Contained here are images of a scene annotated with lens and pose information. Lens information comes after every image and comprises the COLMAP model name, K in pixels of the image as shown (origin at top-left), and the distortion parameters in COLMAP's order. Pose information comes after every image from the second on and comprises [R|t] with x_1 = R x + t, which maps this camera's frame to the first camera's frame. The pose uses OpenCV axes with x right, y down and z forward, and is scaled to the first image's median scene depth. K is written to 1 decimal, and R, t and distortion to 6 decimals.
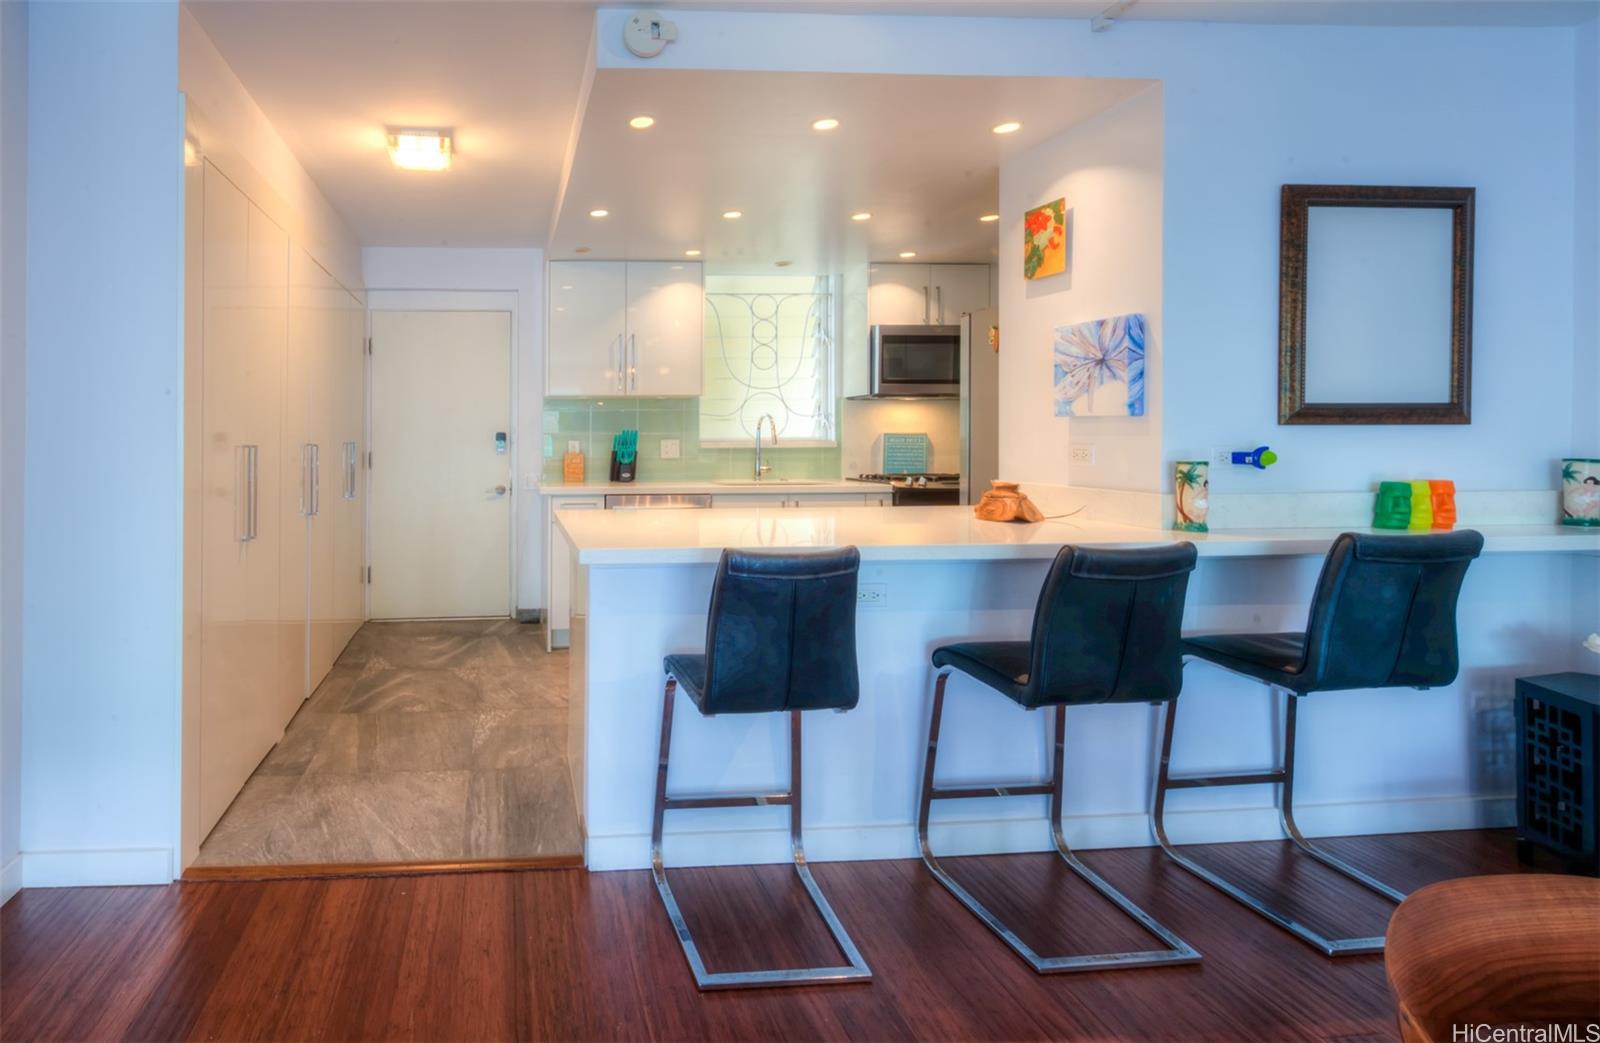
lens RADIAL K [[736.5, 0, 543.9], [0, 736.5, 457.0], [0, 0, 1]] dist [-0.006315, 0.001933]
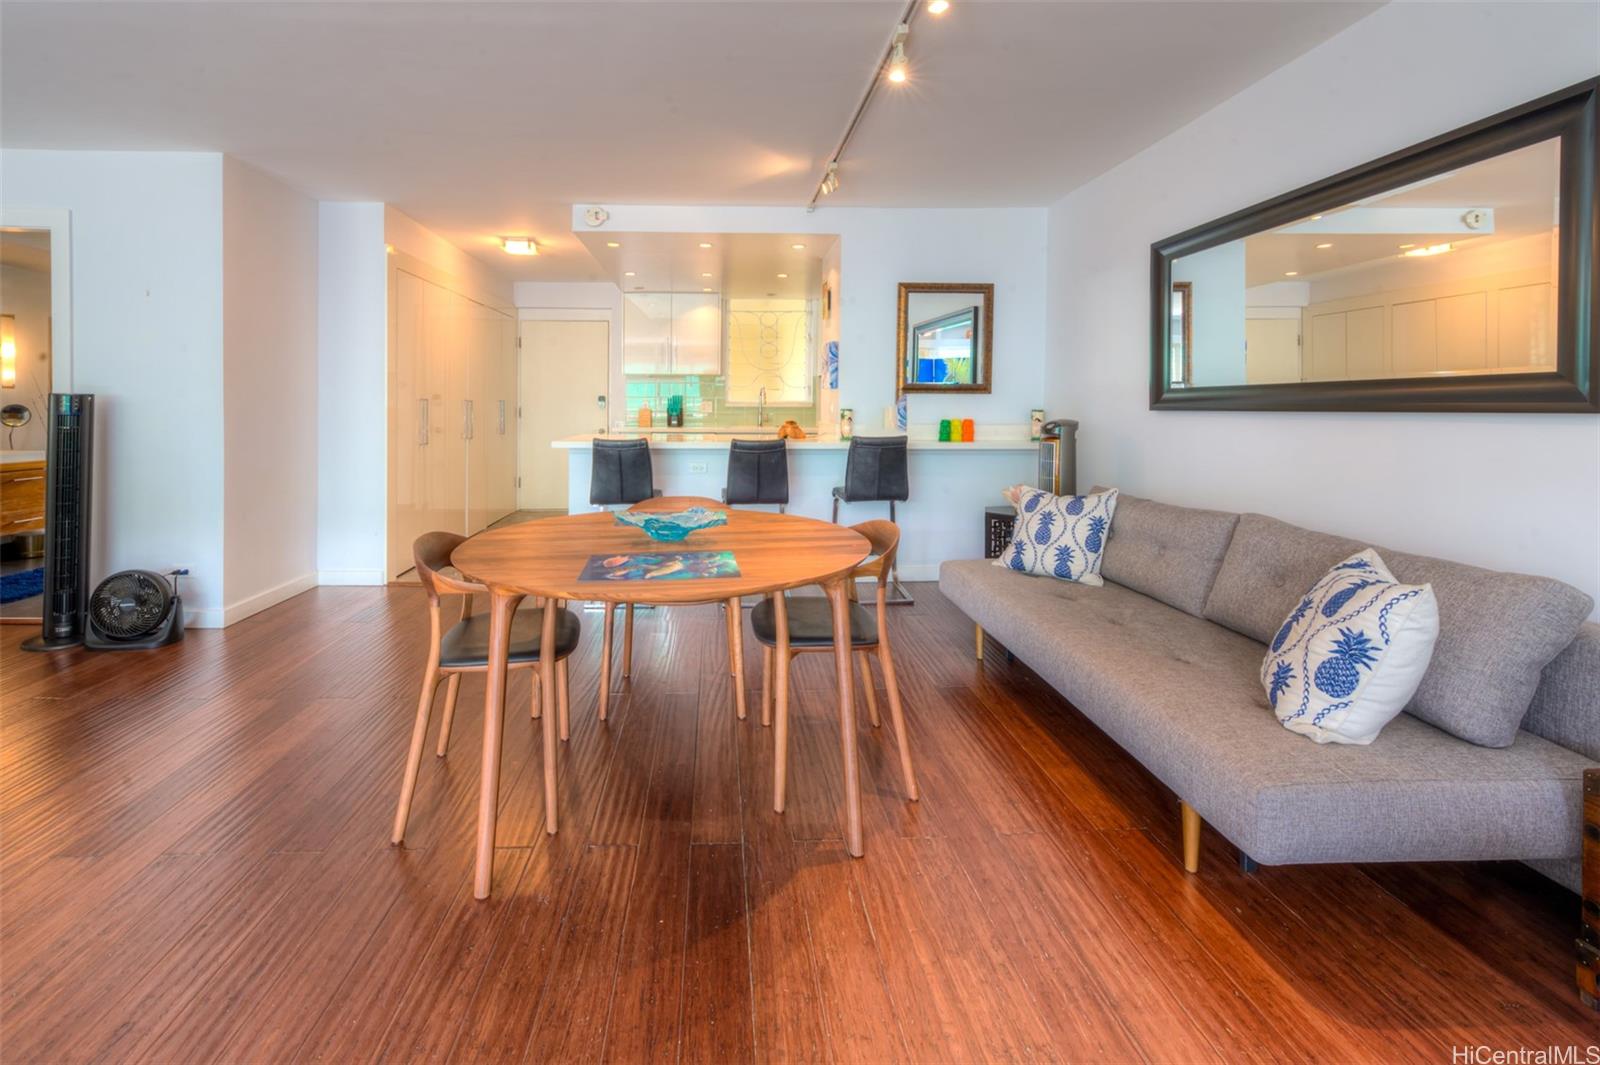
lens RADIAL K [[663.0, 0, 737.4], [0, 663.0, 416.0], [0, 0, 1]] dist [0.002214, -0.000597]
pose [[0.999632, 0.011412, -0.024603, 0.316068], [-0.011689, 0.999870, -0.011141, 0.027220], [0.024473, 0.011424, 0.999635, -0.518358]]
